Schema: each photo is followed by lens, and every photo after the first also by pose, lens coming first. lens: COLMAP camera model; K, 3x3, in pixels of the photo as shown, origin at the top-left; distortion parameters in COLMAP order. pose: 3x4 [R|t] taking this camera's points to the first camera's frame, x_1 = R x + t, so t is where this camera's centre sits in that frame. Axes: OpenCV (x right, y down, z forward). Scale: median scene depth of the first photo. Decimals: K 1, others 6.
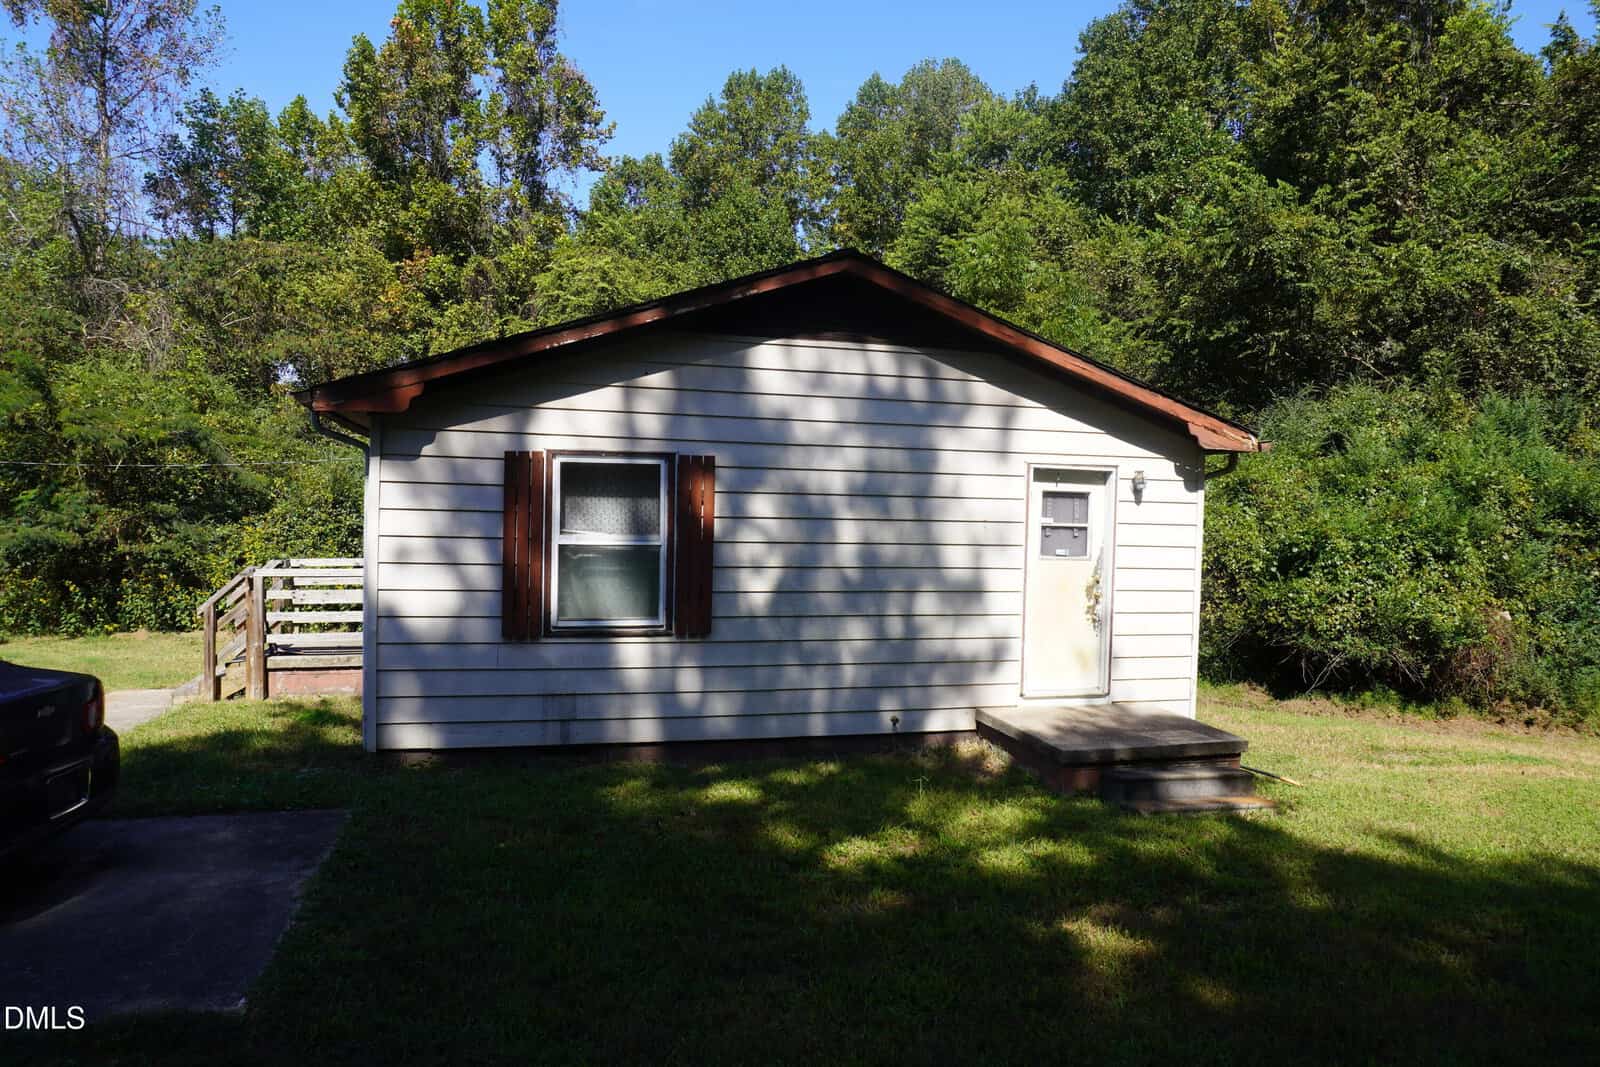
lens RADIAL K [[1070.1, 0, 795.1], [0, 1070.1, 536.1], [0, 0, 1]] dist [-0.040625, 0.024304]
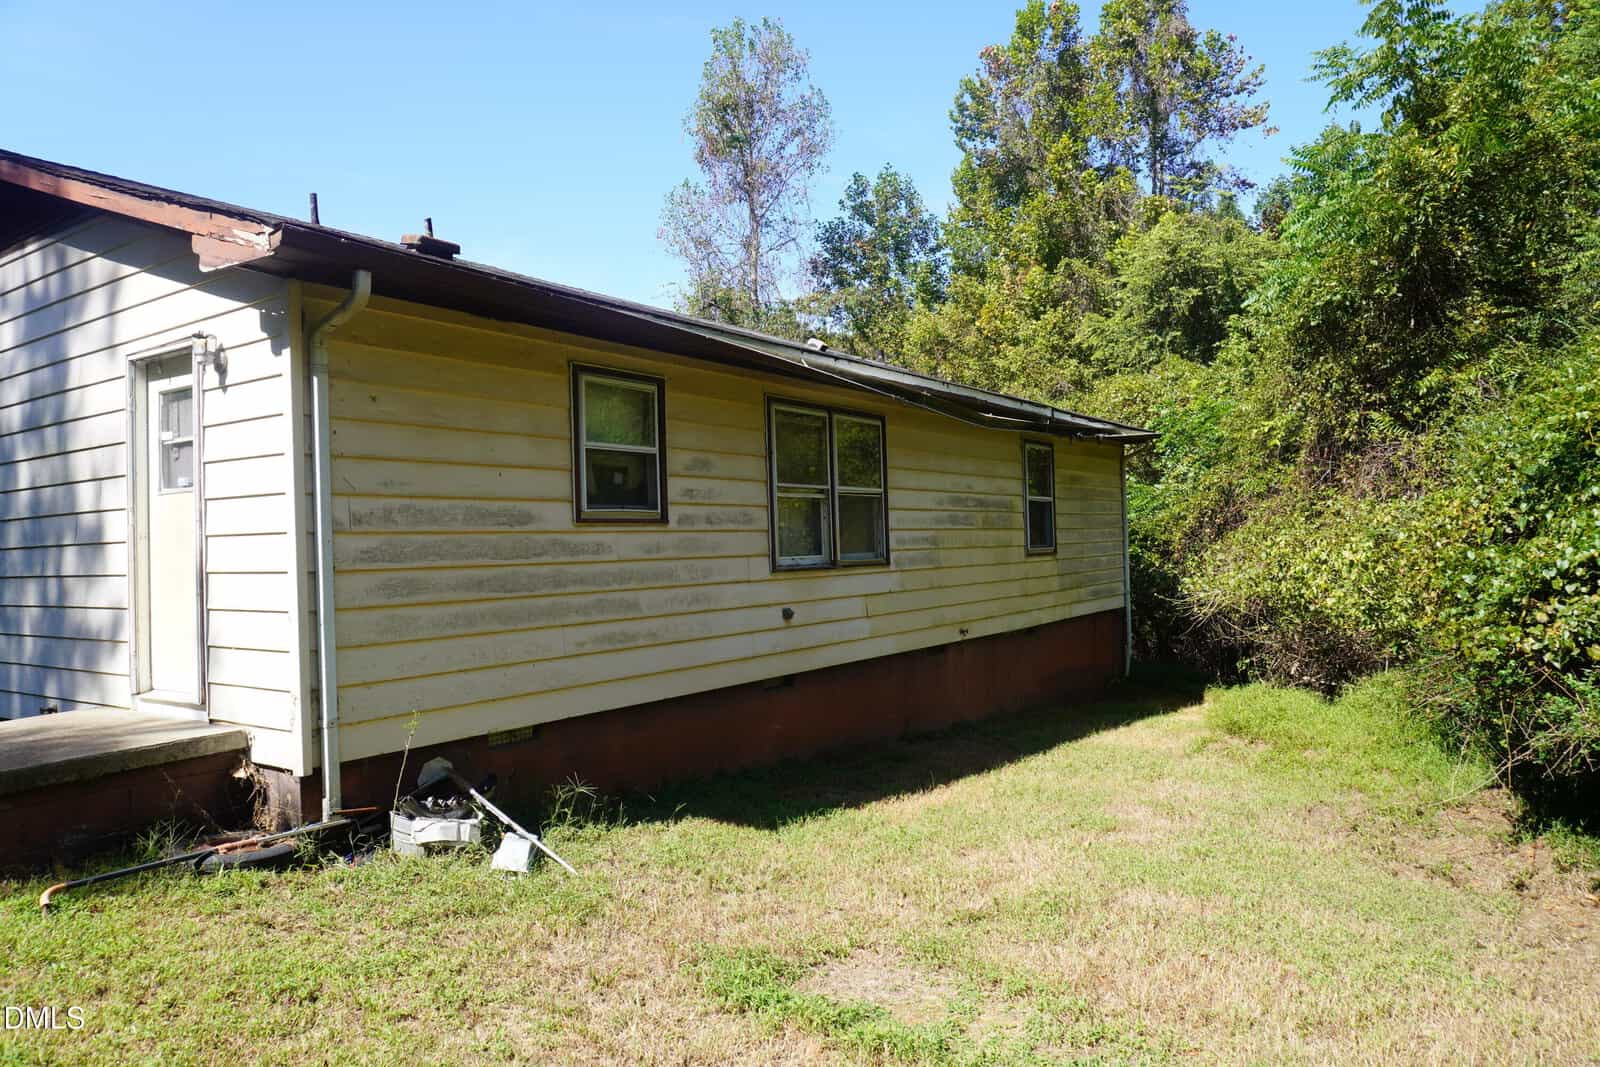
lens RADIAL K [[1070.1, 0, 795.1], [0, 1070.1, 536.1], [0, 0, 1]] dist [-0.040625, 0.024304]
pose [[0.639947, -0.047936, -0.766923, 1.005175], [0.012593, 0.998573, -0.051906, 0.088582], [0.768316, 0.023559, 0.639637, 0.888773]]
